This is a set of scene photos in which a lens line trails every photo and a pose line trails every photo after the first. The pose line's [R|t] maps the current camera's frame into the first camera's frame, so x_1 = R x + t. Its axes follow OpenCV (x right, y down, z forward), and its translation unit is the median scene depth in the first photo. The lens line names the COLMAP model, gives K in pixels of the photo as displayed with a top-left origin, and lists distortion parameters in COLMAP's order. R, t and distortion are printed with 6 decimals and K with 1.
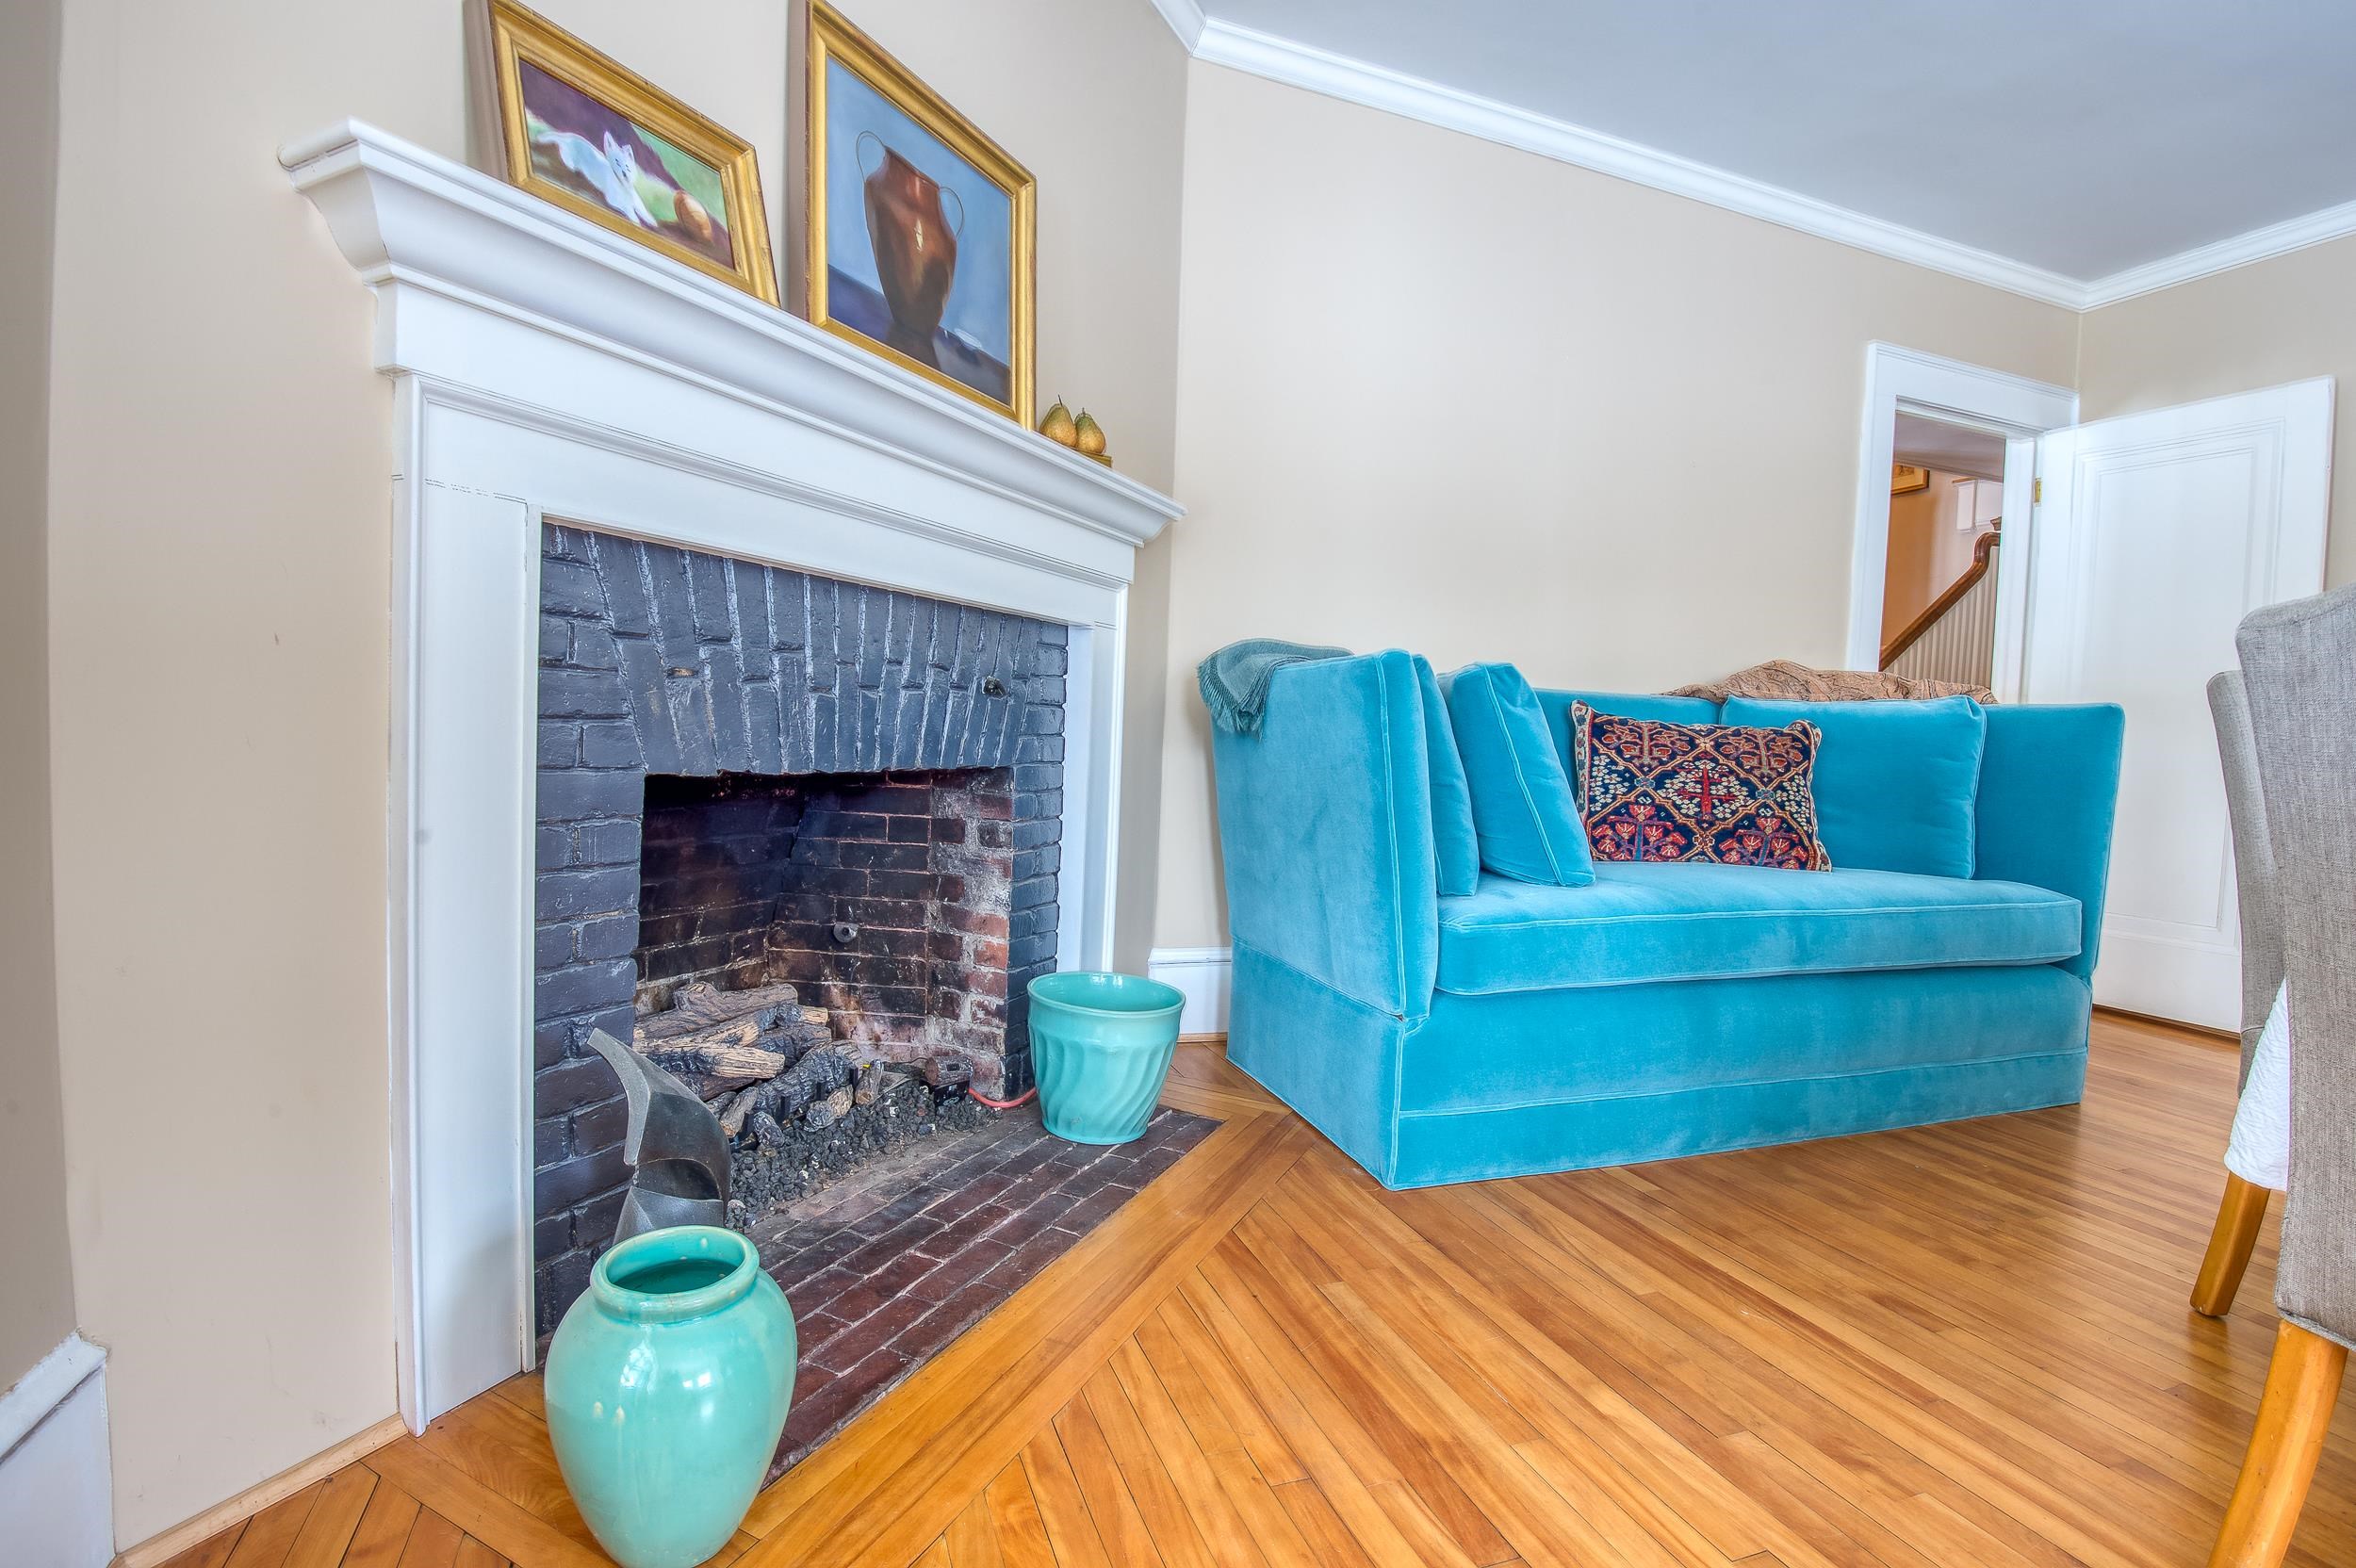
lens RADIAL K [[1124.5, 0, 1180.2], [0, 1124.5, 788.5], [0, 0, 1]] dist [-0.028916, -0.001123]
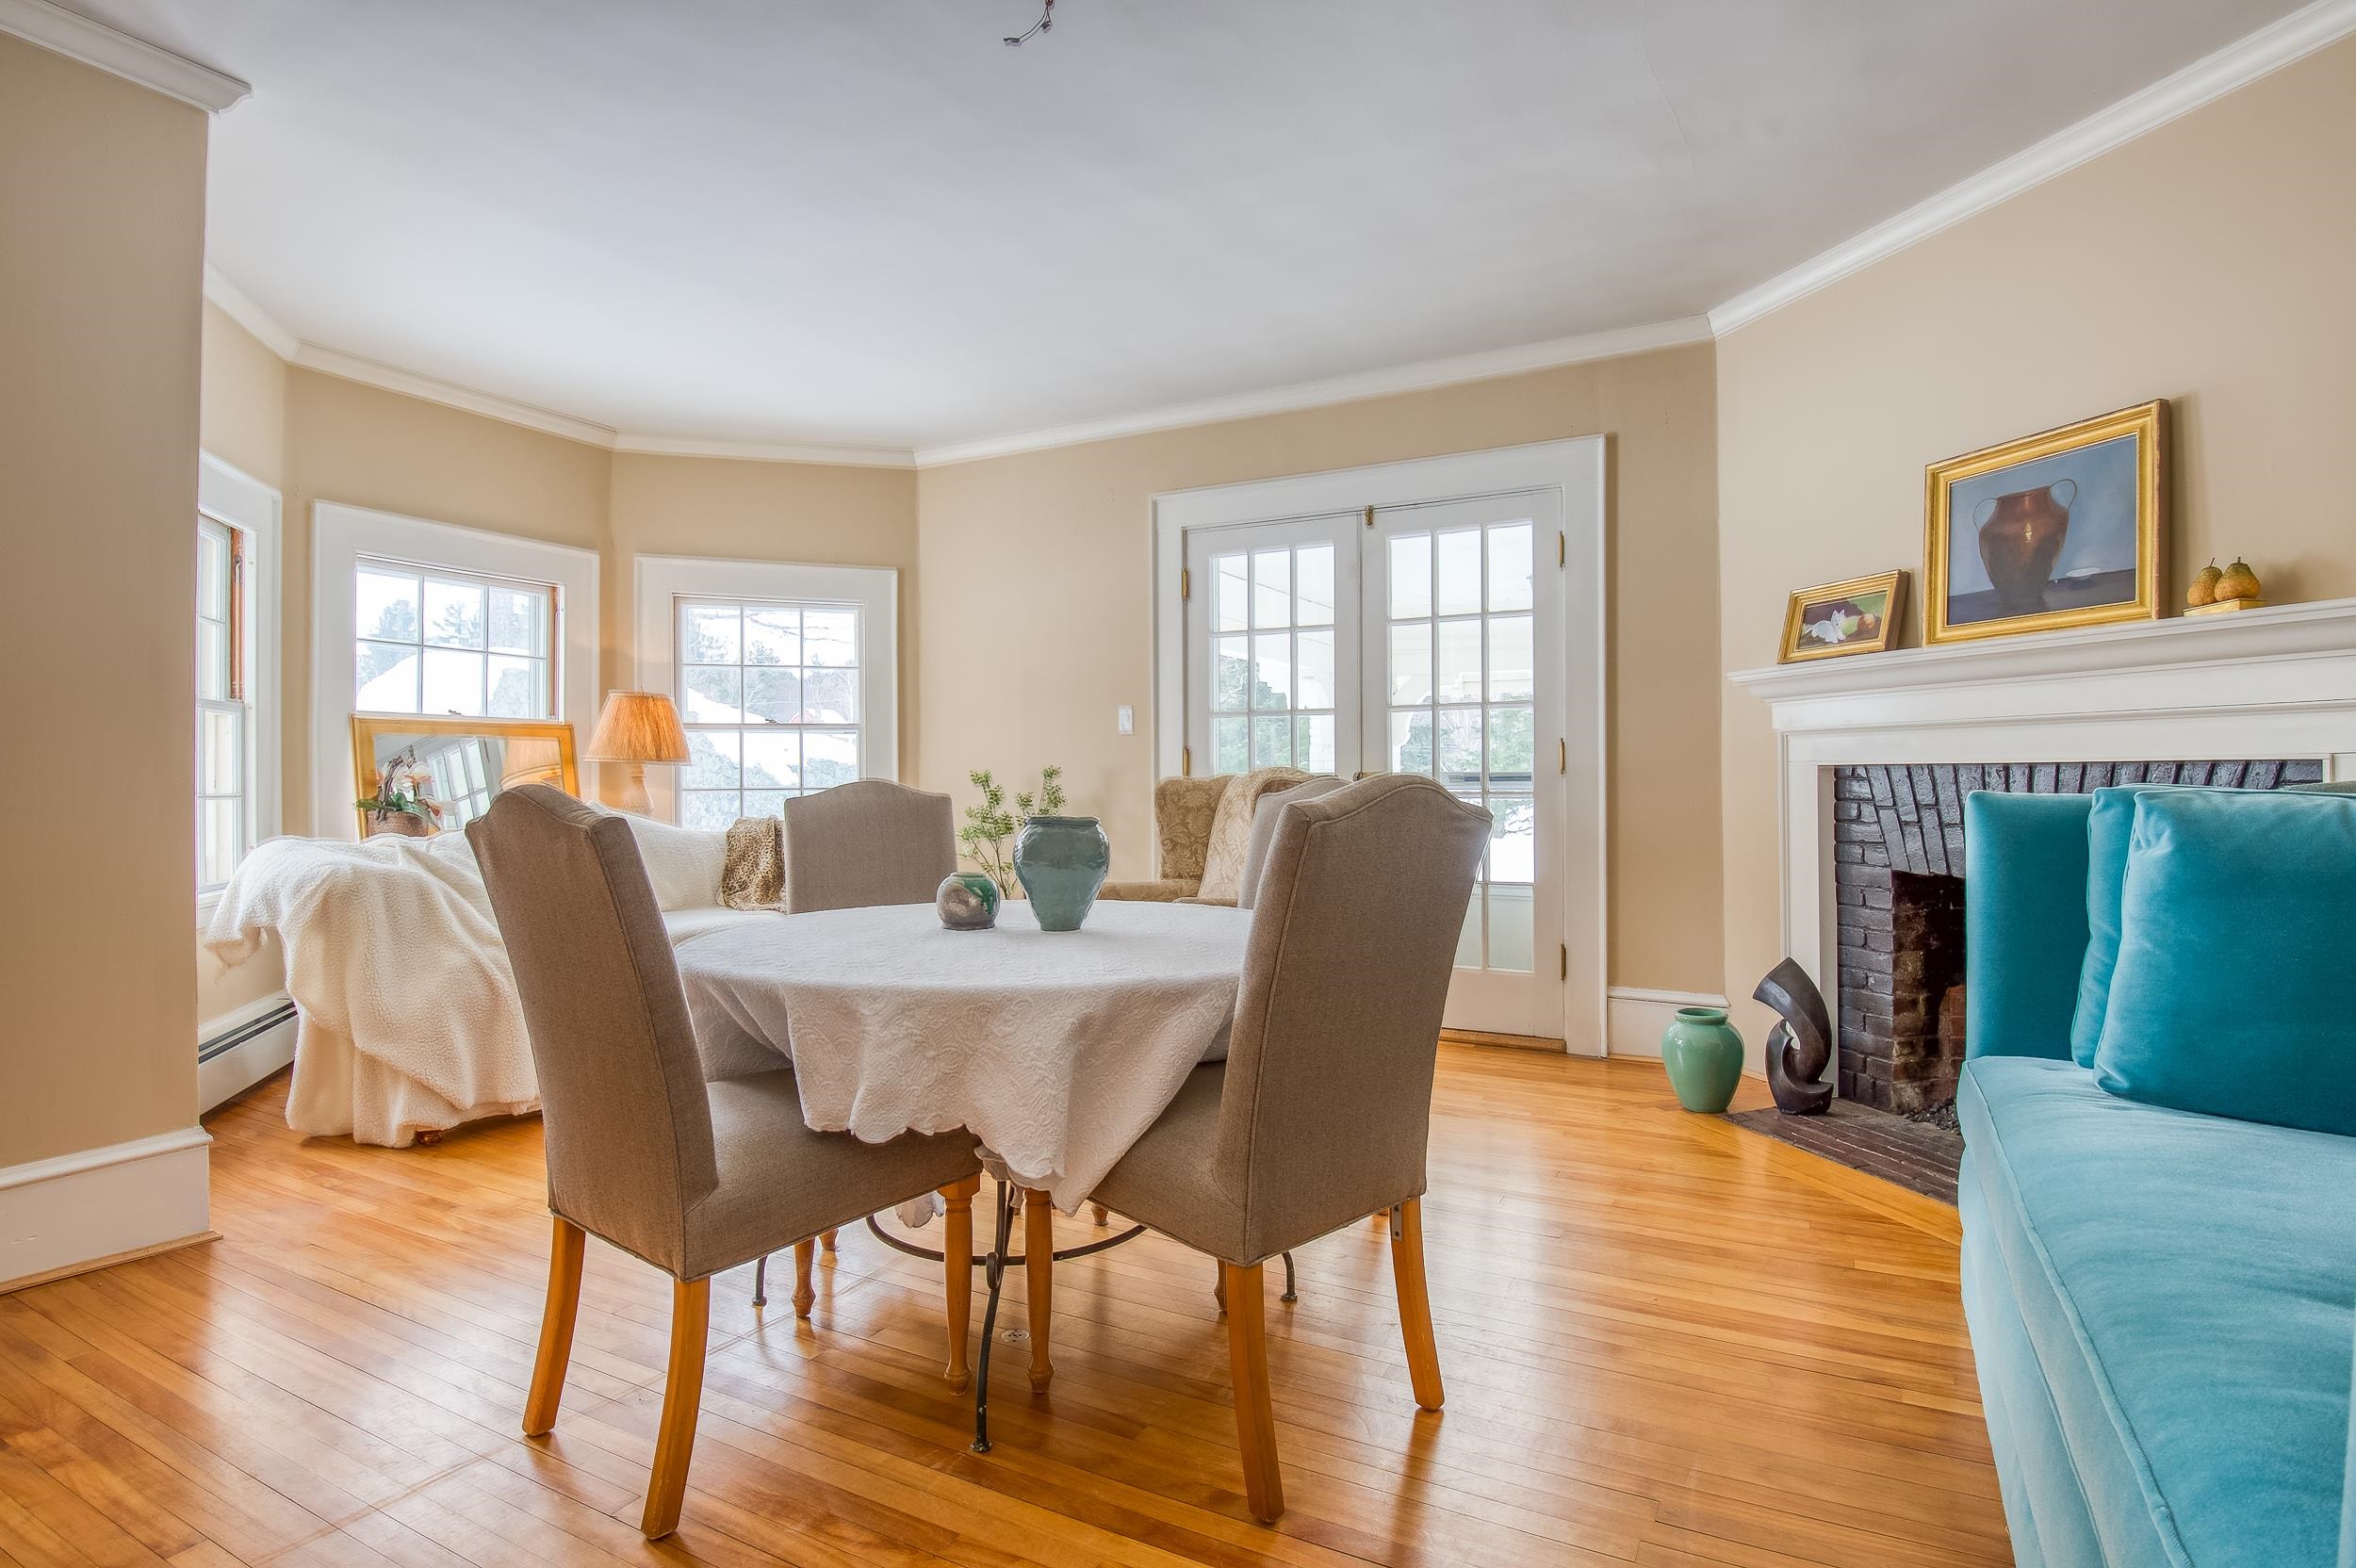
lens RADIAL K [[1164.0, 0, 1179.7], [0, 1164.0, 779.5], [0, 0, 1]] dist [0.000229, 0.000025]
pose [[-0.762399, -0.035337, -0.646142, 1.845660], [-0.062834, 0.997832, 0.019569, -0.131076], [0.644049, 0.055519, -0.762967, 1.648833]]
